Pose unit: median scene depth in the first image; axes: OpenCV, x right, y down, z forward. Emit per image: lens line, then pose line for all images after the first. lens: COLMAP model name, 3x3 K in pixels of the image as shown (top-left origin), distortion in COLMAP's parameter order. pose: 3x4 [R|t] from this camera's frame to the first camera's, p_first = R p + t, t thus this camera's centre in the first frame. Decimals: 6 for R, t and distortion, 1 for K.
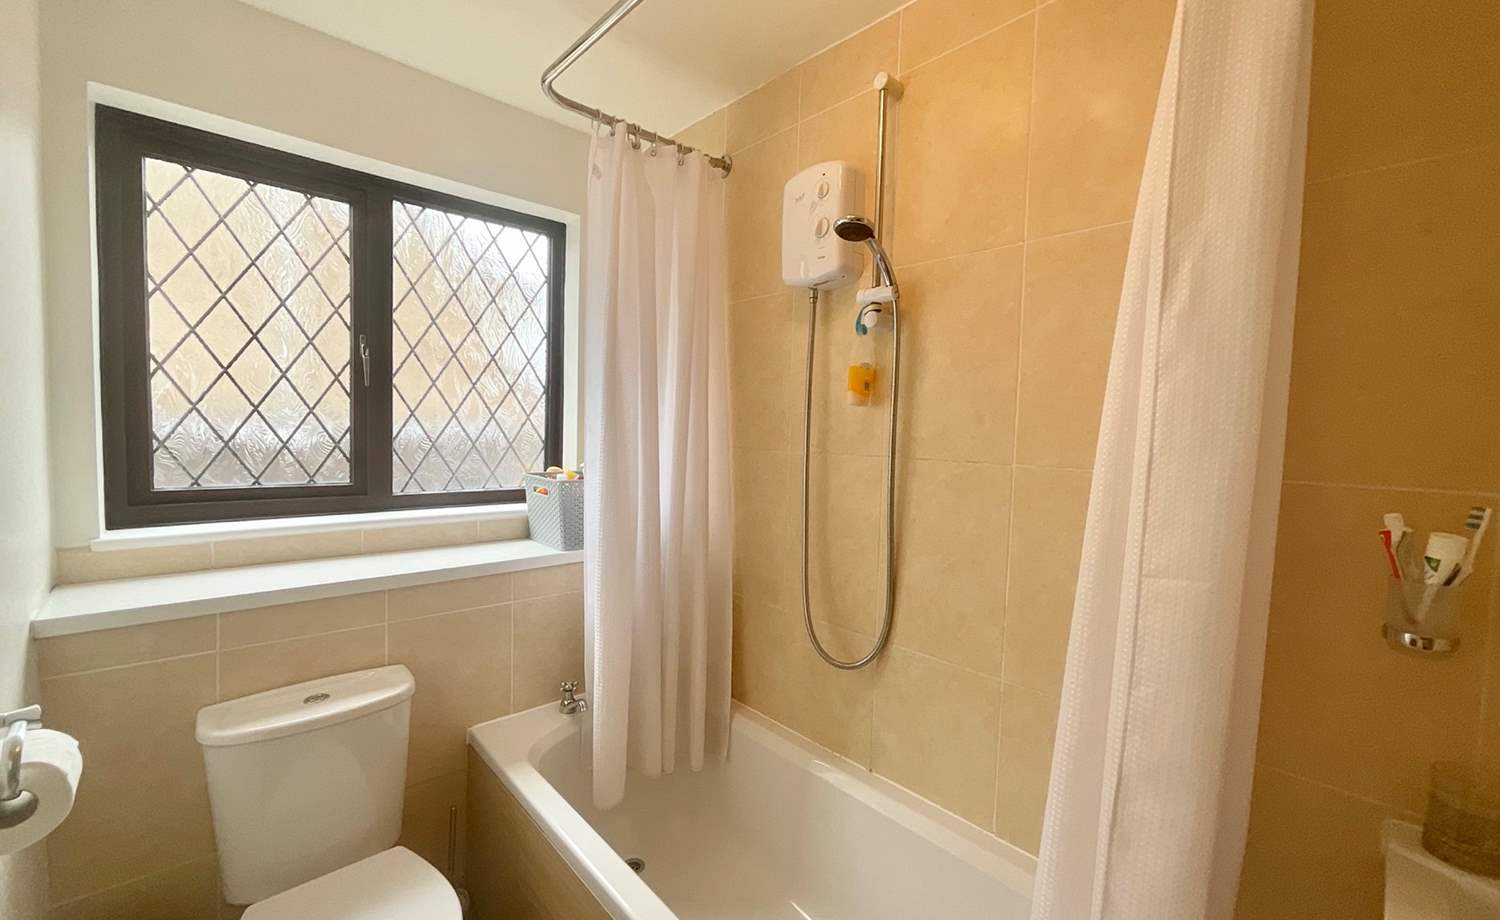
lens RADIAL K [[609.0, 0, 750.0], [0, 609.0, 460.0], [0, 0, 1]] dist [0.000948, 0.000325]
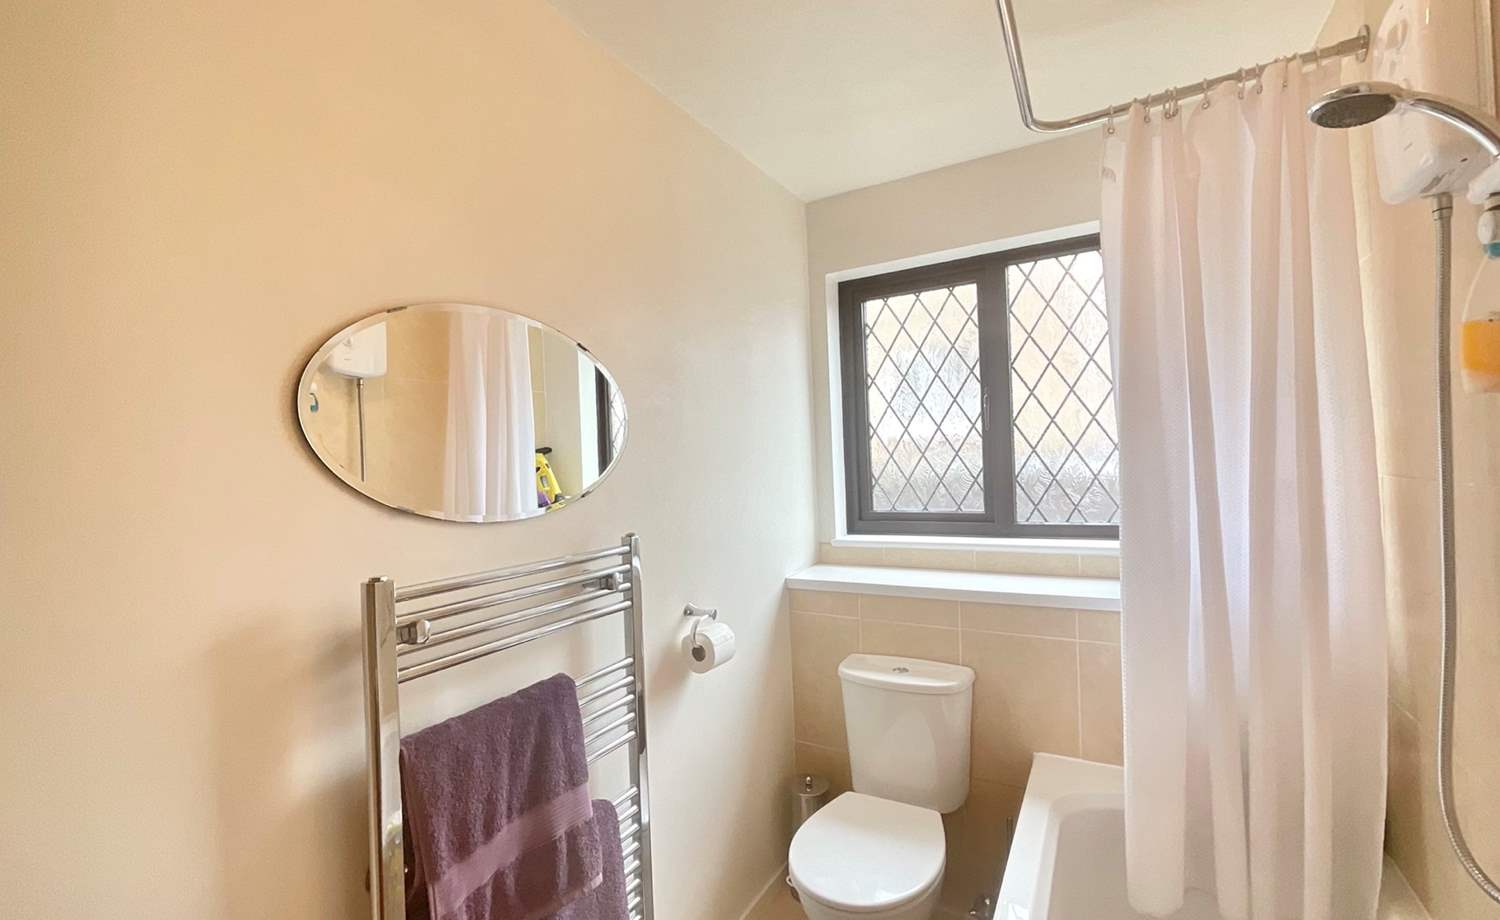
lens RADIAL K [[634.0, 0, 750.0], [0, 634.0, 460.0], [0, 0, 1]] dist [-0.000865, -0.000032]
pose [[0.297967, -0.043350, -0.953591, 0.429729], [-0.001451, 0.998947, -0.045865, -0.006359], [0.954575, 0.015050, 0.297590, 0.202433]]
